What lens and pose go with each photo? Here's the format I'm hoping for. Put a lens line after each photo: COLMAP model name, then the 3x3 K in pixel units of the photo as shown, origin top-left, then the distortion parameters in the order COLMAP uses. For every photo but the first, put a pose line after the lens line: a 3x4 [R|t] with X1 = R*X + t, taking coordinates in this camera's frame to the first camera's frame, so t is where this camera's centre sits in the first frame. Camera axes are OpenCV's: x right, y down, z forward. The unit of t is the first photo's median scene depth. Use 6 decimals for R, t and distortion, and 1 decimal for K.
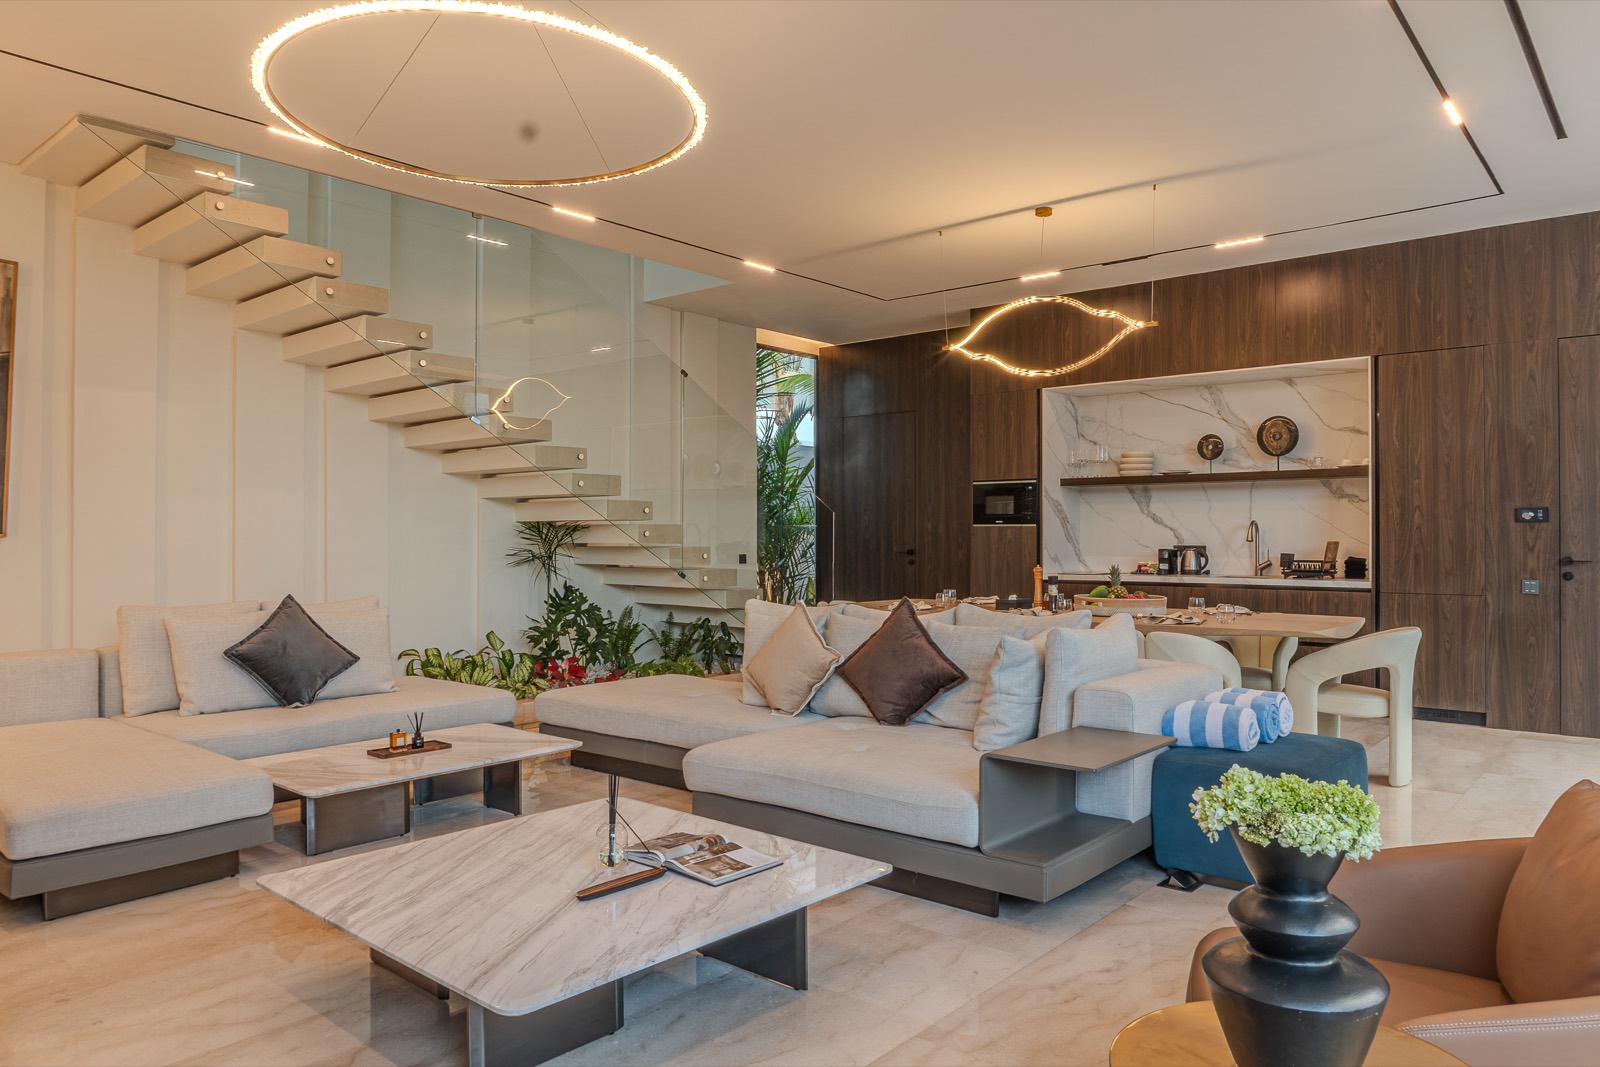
lens RADIAL K [[1075.8, 0, 797.6], [0, 1075.8, 528.8], [0, 0, 1]] dist [-0.017621, -0.008025]
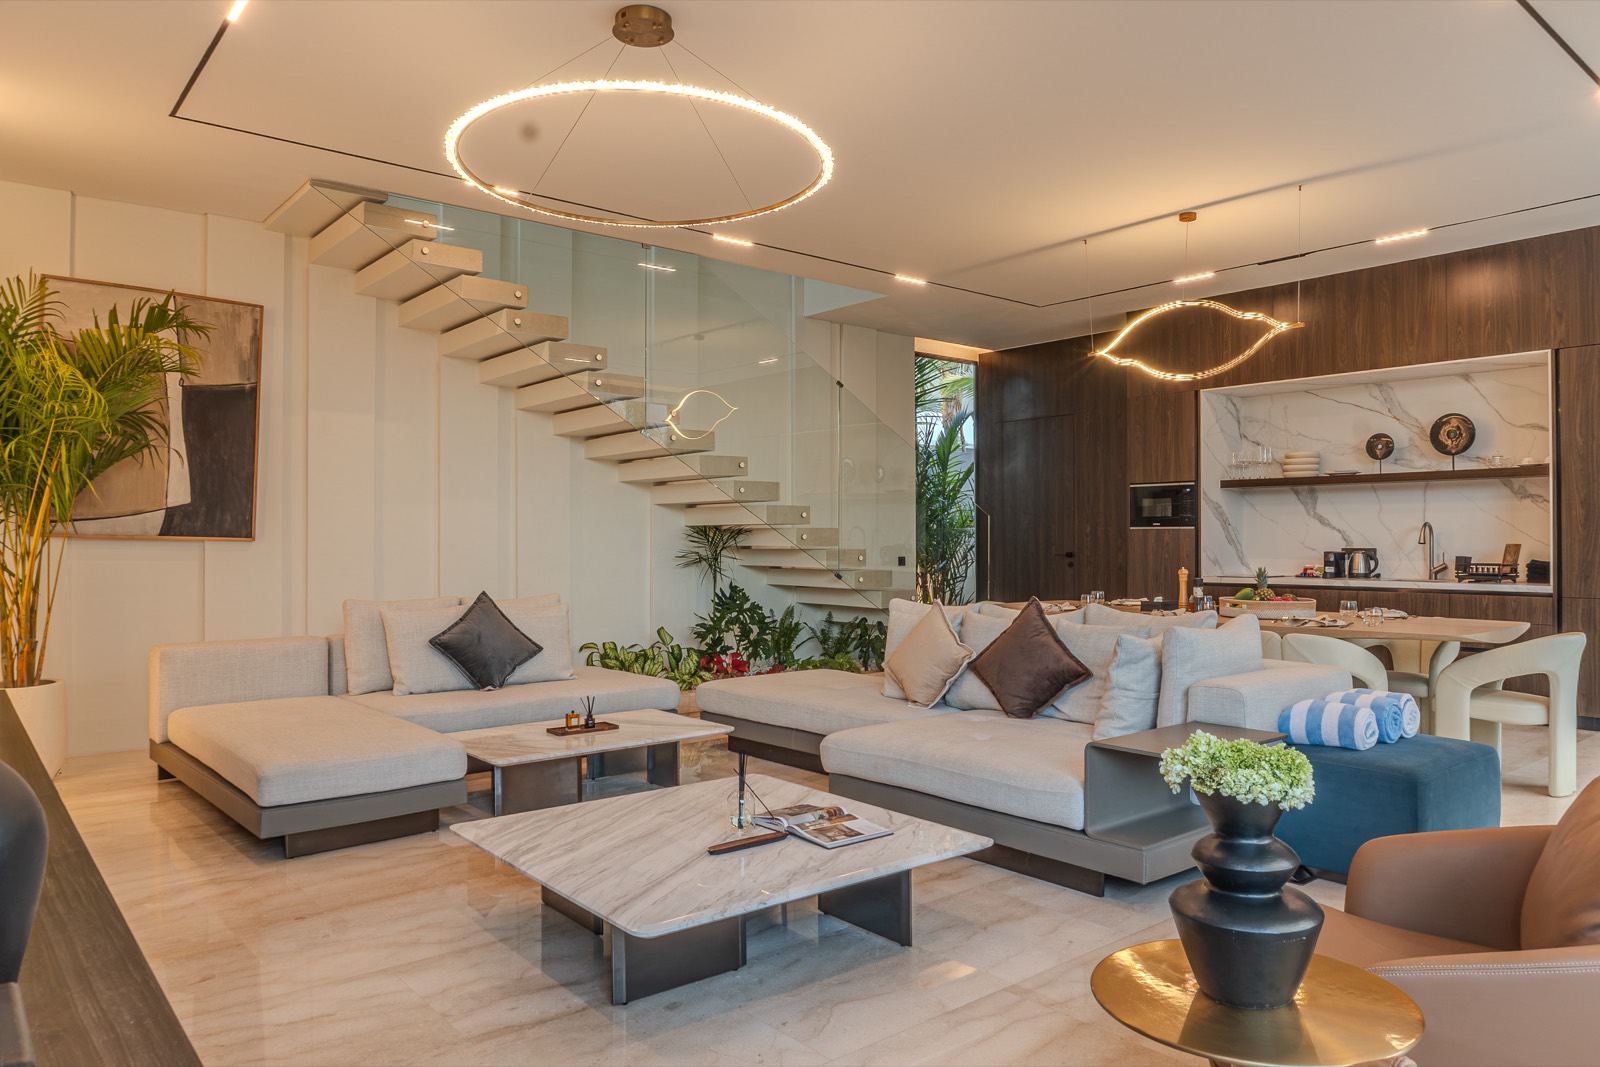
lens RADIAL K [[1075.8, 0, 796.0], [0, 1075.8, 530.1], [0, 0, 1]] dist [-0.017621, -0.008025]
pose [[0.985760, -0.002594, -0.168138, 0.032588], [0.002337, 0.999996, -0.001731, -0.000291], [0.168142, 0.001313, 0.985762, -0.049379]]
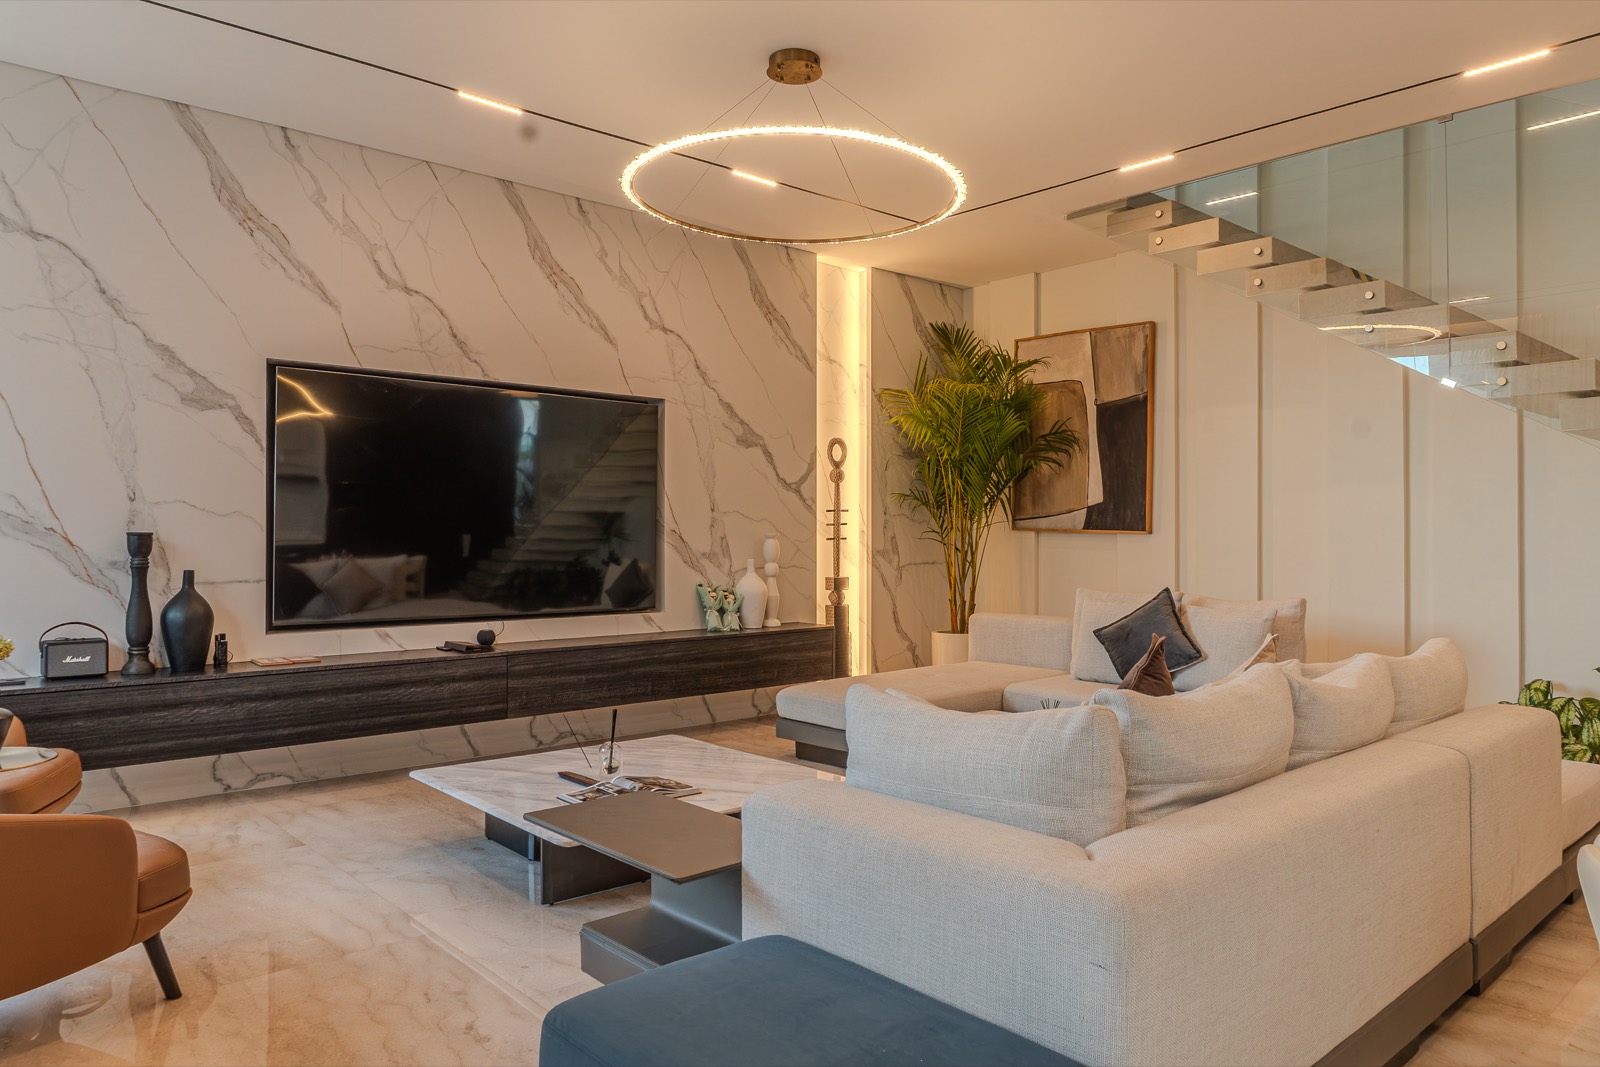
lens RADIAL K [[1075.8, 0, 808.9], [0, 1075.8, 526.4], [0, 0, 1]] dist [-0.017621, -0.008025]
pose [[-0.135119, -0.004506, -0.990819, 0.491069], [0.009267, 0.999940, -0.005811, 0.002280], [0.990786, -0.009967, -0.135069, 0.608438]]
